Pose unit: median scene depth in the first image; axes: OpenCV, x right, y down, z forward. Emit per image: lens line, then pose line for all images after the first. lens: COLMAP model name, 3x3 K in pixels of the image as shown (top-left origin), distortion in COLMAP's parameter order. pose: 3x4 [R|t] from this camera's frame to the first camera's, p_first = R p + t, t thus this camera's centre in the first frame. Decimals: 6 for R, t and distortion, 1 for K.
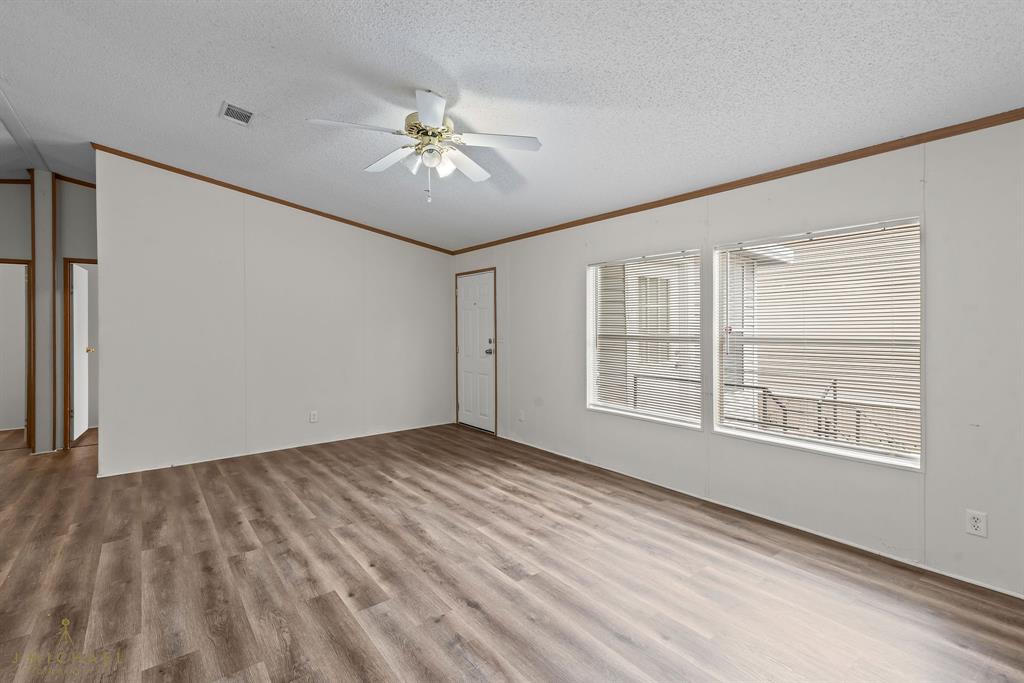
lens RADIAL K [[471.8, 0, 506.9], [0, 471.8, 331.9], [0, 0, 1]] dist [0.018462, -0.002550]
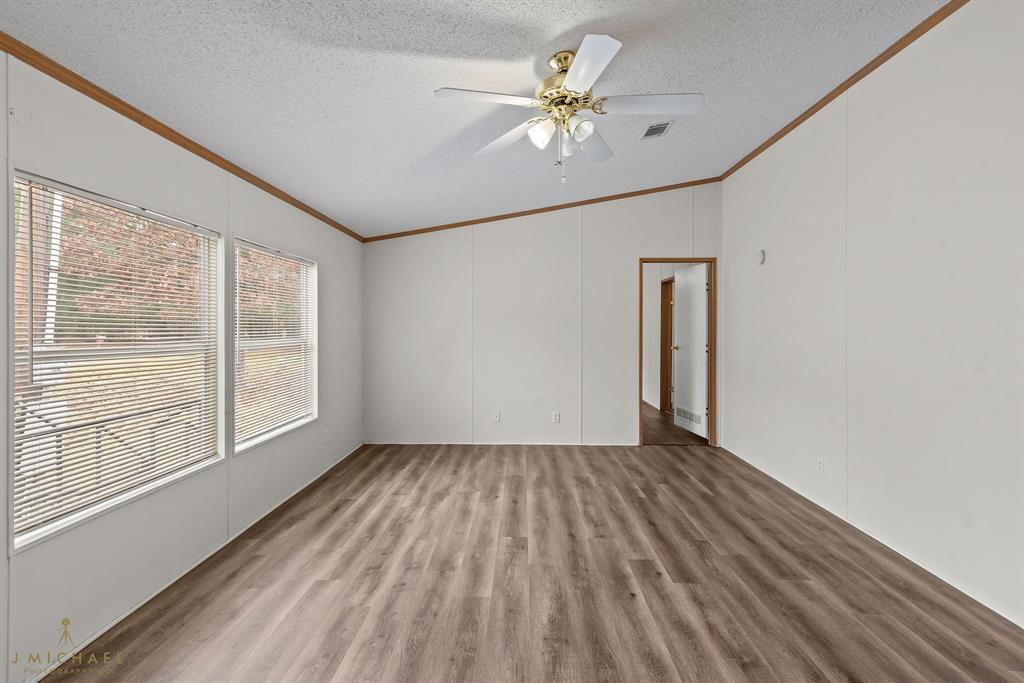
lens RADIAL K [[471.8, 0, 514.6], [0, 471.8, 333.2], [0, 0, 1]] dist [0.018462, -0.002550]
pose [[-0.786441, -0.003645, 0.617655, -0.628822], [0.009314, 0.999799, 0.017758, -0.024124], [-0.617595, 0.019718, -0.786249, 1.744826]]
